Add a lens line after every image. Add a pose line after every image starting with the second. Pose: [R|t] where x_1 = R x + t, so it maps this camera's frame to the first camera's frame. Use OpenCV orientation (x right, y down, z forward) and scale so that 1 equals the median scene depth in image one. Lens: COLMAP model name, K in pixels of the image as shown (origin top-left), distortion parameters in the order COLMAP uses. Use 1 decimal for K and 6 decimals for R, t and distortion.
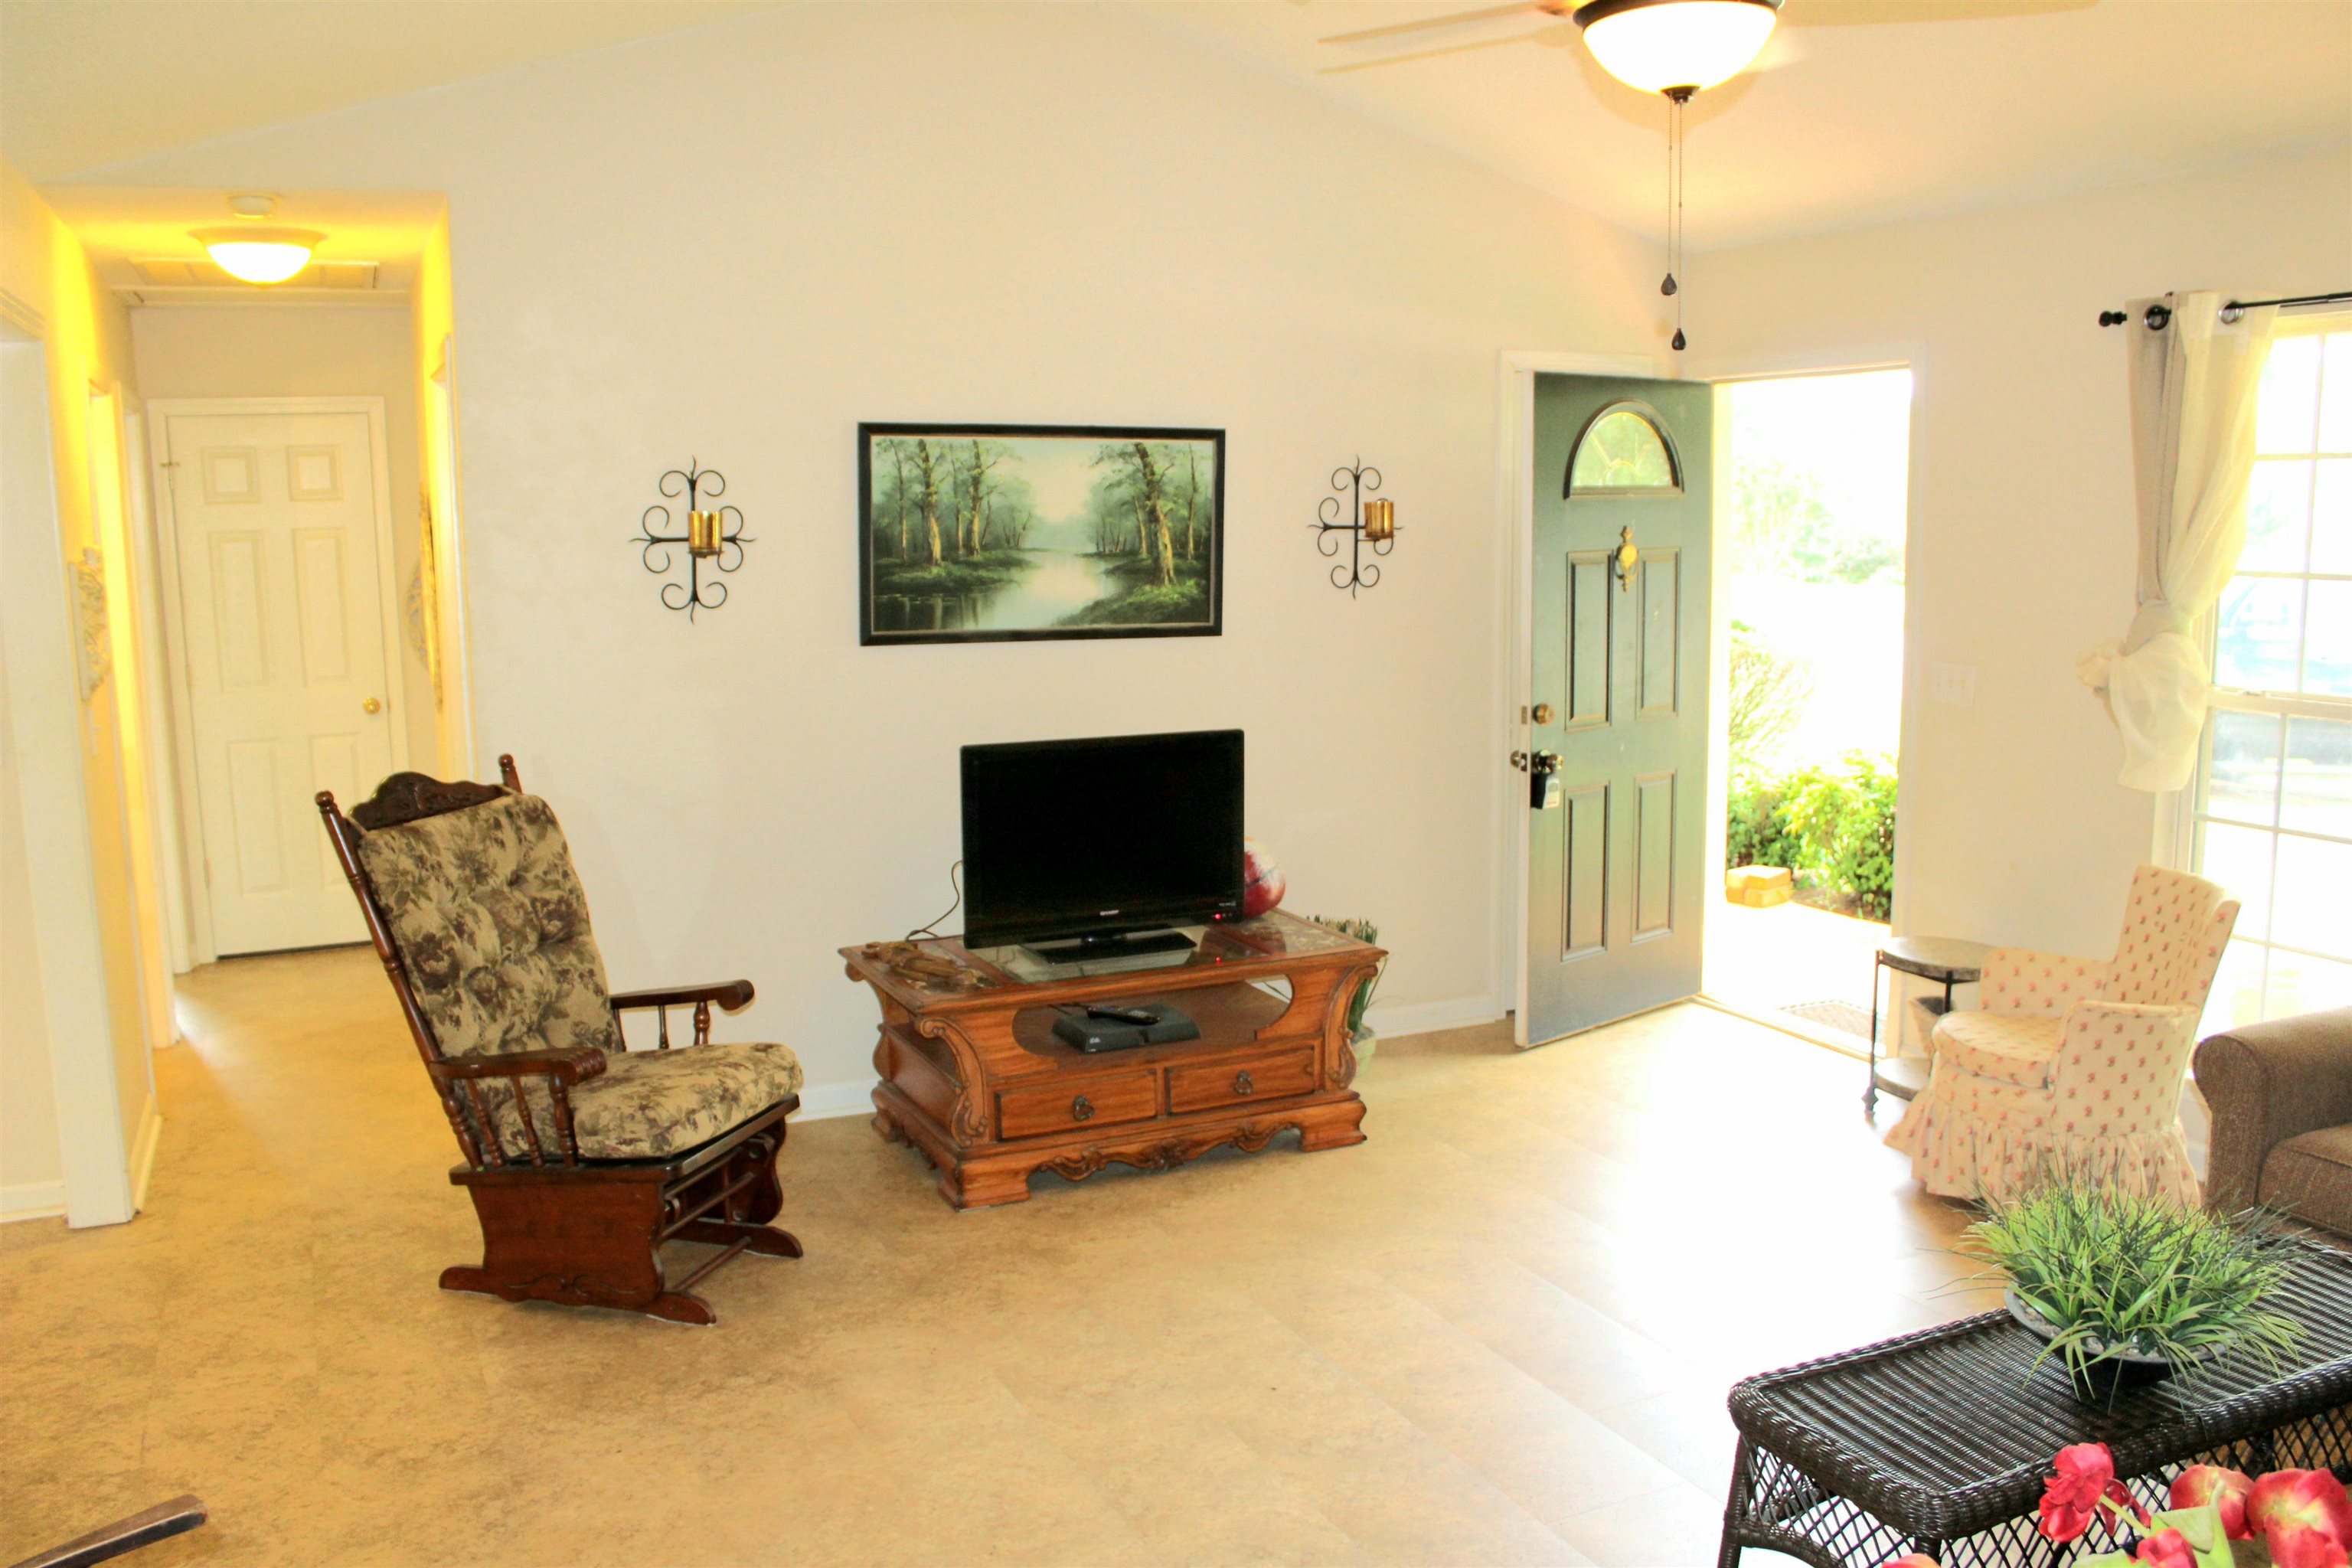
lens RADIAL K [[1950.8, 0, 1188.7], [0, 1950.8, 782.6], [0, 0, 1]] dist [-0.157405, 0.160531]
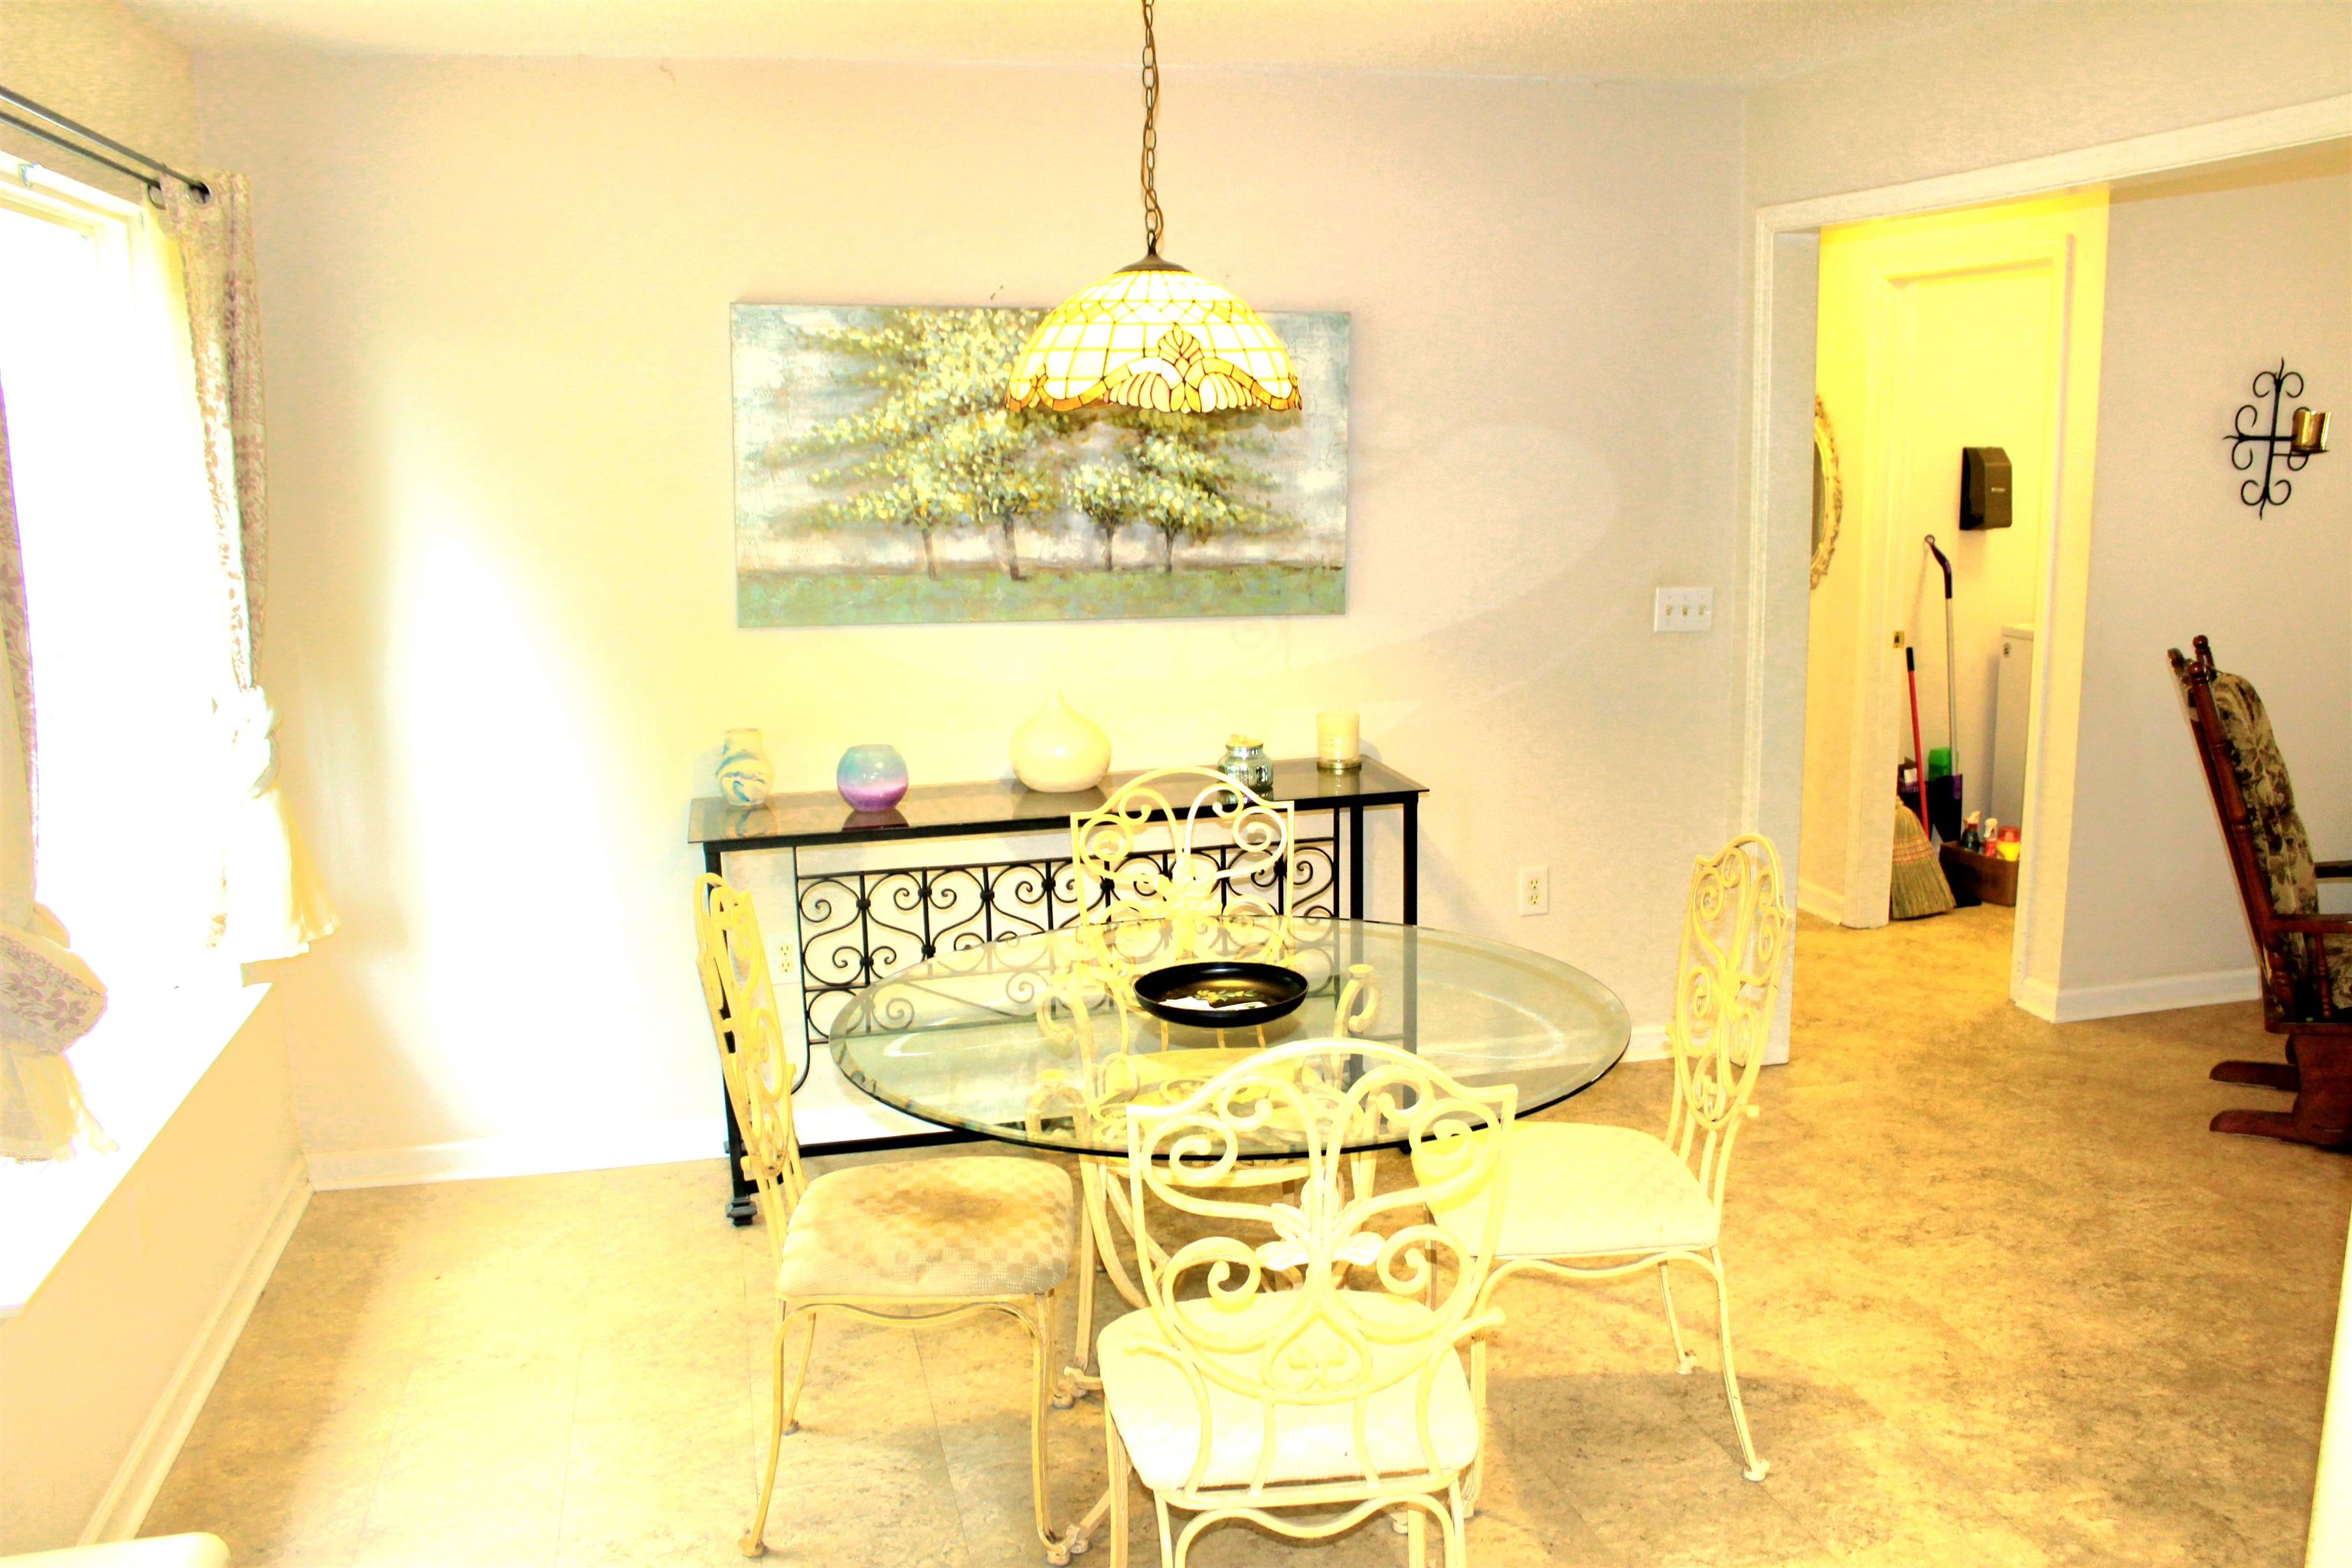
lens RADIAL K [[1950.8, 0, 1188.7], [0, 1950.8, 782.6], [0, 0, 1]] dist [-0.157405, 0.160531]
pose [[0.979401, 0.029213, -0.199801, -0.630766], [-0.020718, 0.998796, 0.044474, 0.028943], [0.200860, -0.039418, 0.978827, -0.126243]]
